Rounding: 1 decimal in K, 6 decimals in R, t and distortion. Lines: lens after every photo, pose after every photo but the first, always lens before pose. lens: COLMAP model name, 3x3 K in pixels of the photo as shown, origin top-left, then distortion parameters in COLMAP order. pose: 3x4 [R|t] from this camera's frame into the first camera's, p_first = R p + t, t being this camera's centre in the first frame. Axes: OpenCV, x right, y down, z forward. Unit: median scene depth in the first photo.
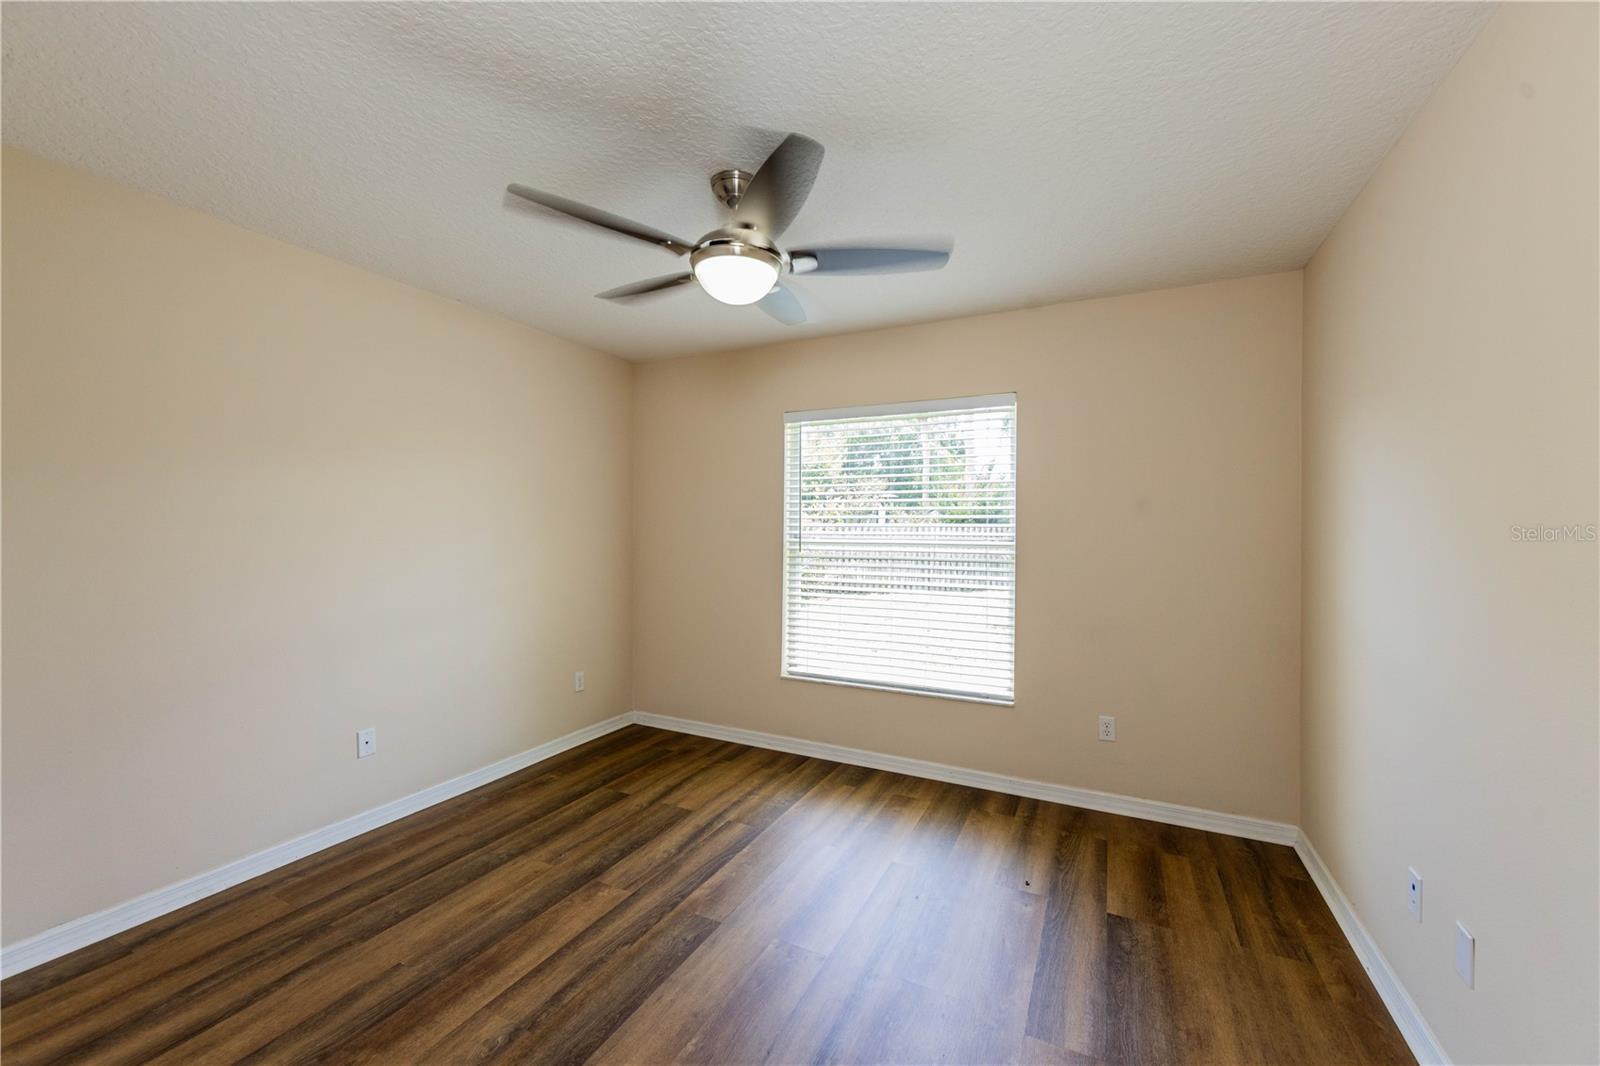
lens RADIAL K [[637.7, 0, 796.5], [0, 637.7, 525.7], [0, 0, 1]] dist [-0.001246, 0.000009]
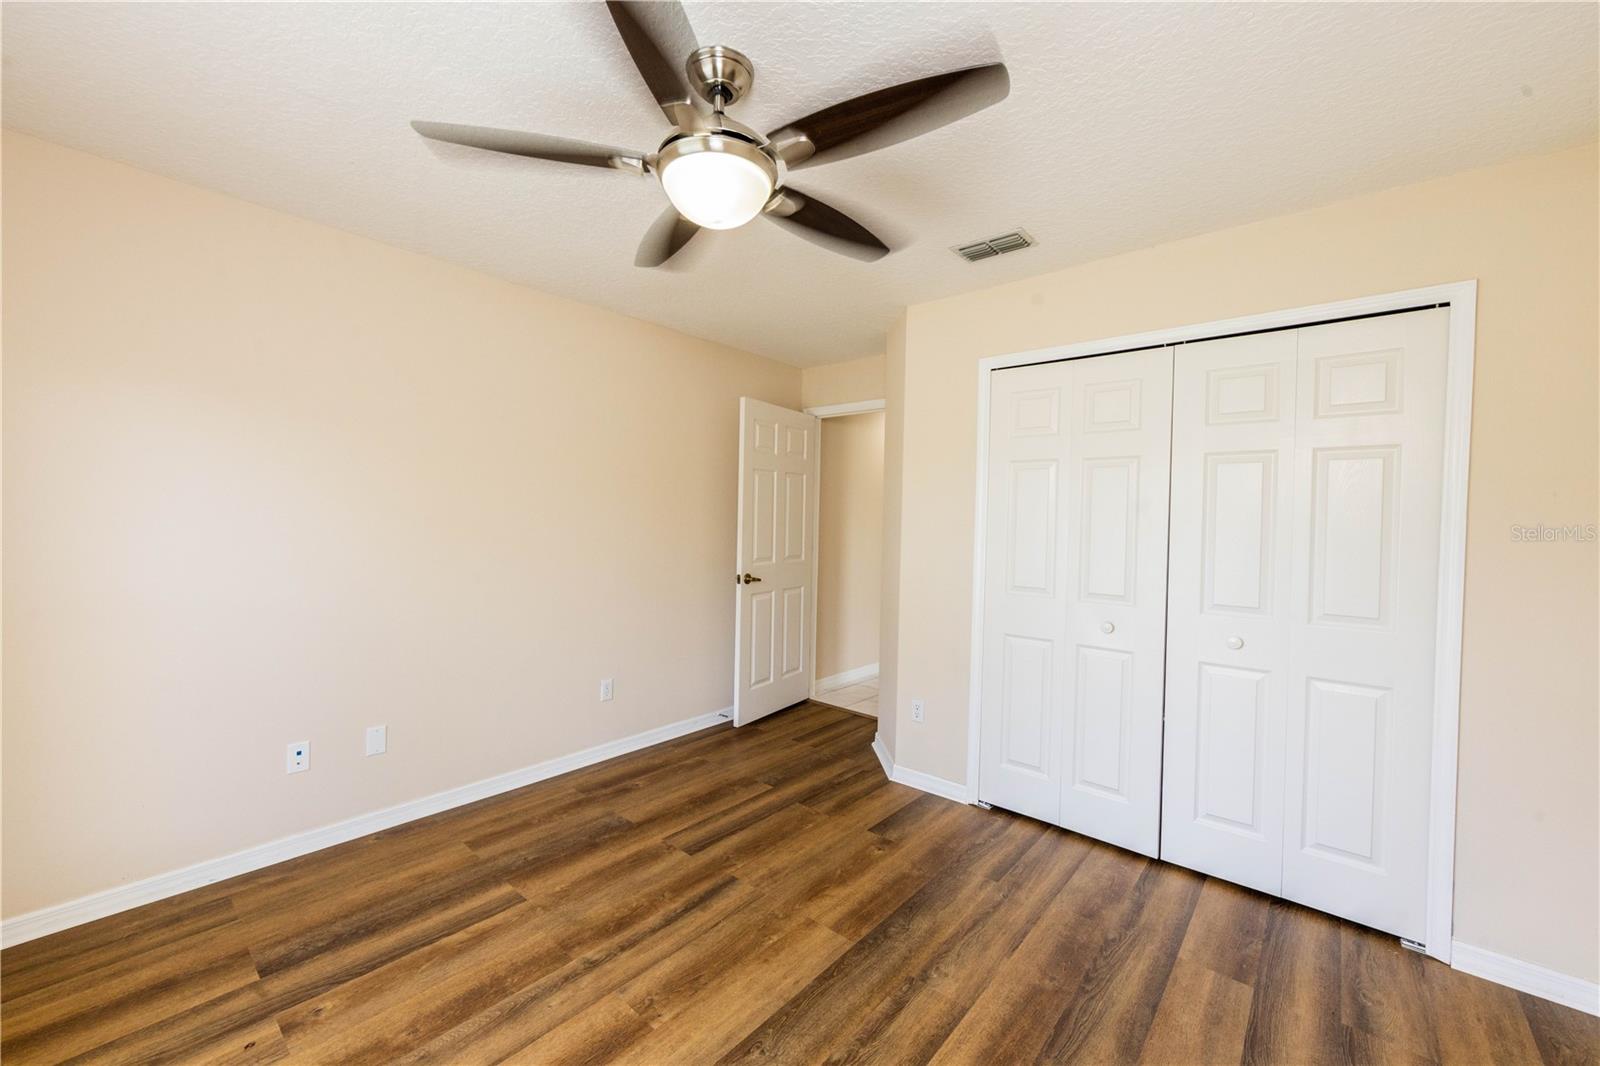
lens RADIAL K [[671.1, 0, 794.9], [0, 671.1, 534.8], [0, 0, 1]] dist [0.025676, 0.000060]
pose [[-0.969491, -0.033236, 0.242862, -0.373202], [-0.027328, 0.999244, 0.027658, -0.004255], [-0.243597, 0.020177, -0.969667, 1.684161]]
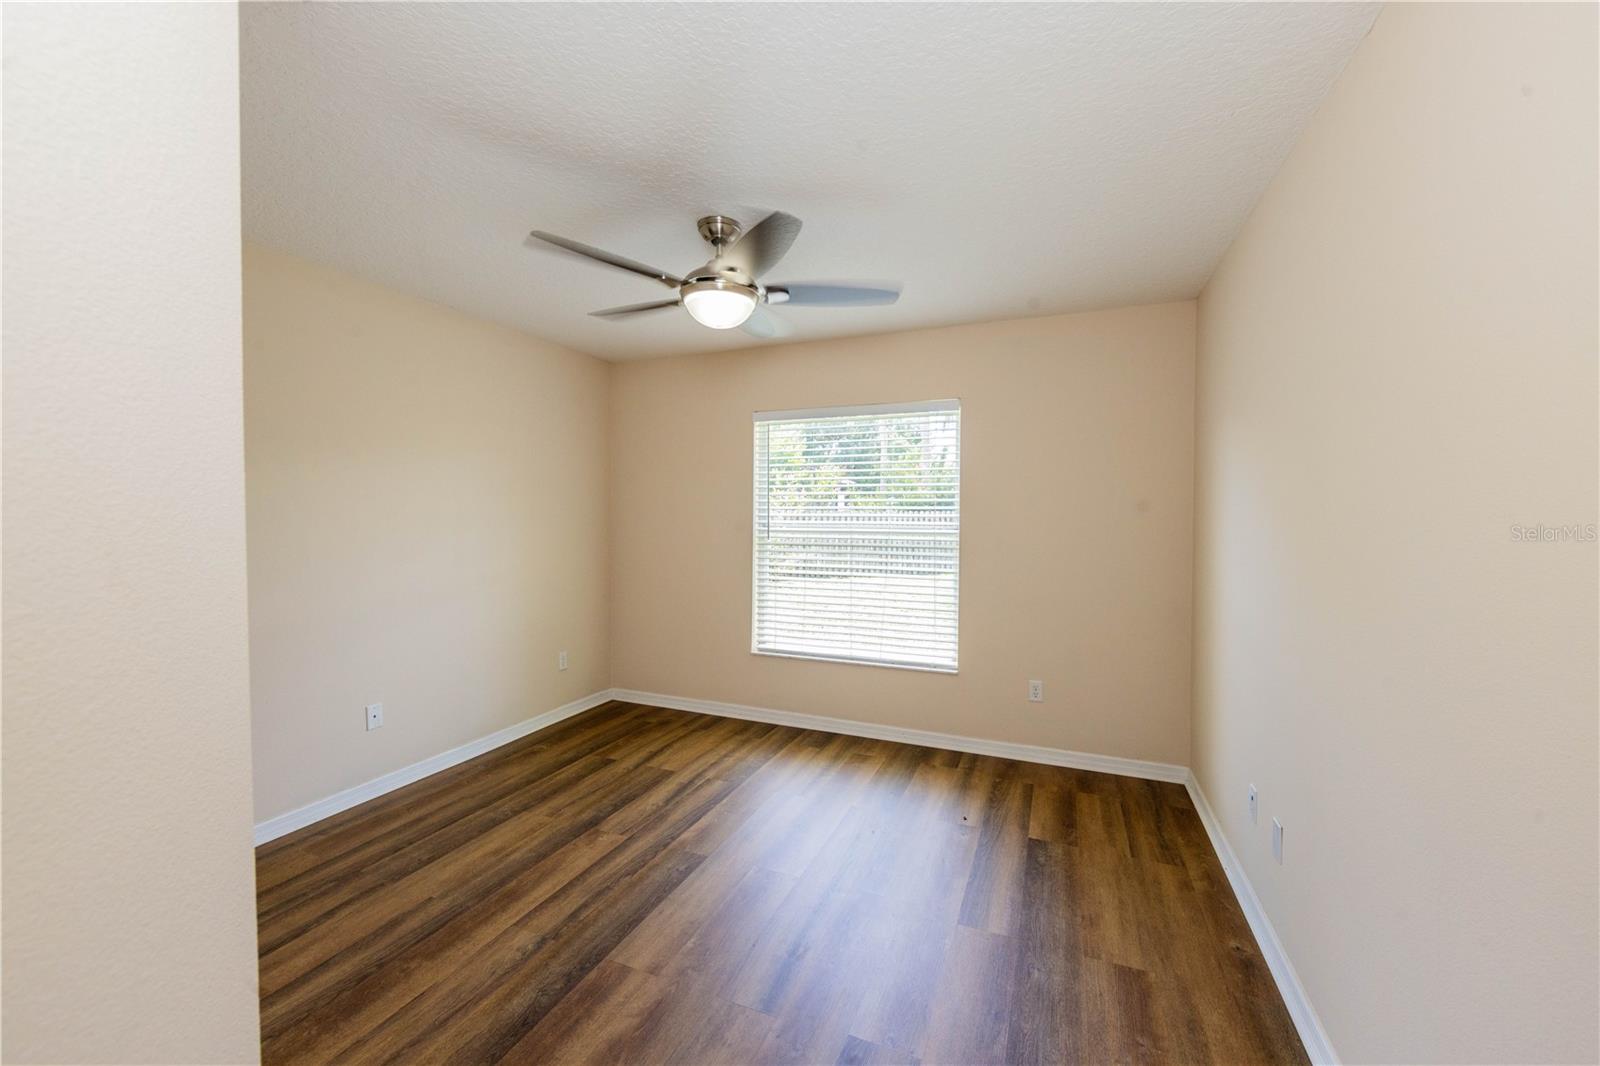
lens RADIAL K [[637.7, 0, 796.5], [0, 637.7, 525.7], [0, 0, 1]] dist [-0.001246, 0.000009]
pose [[0.997964, -0.003540, 0.063675, -0.027235], [0.002043, 0.999720, 0.023560, -0.014116], [-0.063740, -0.023382, 0.997693, -0.165967]]
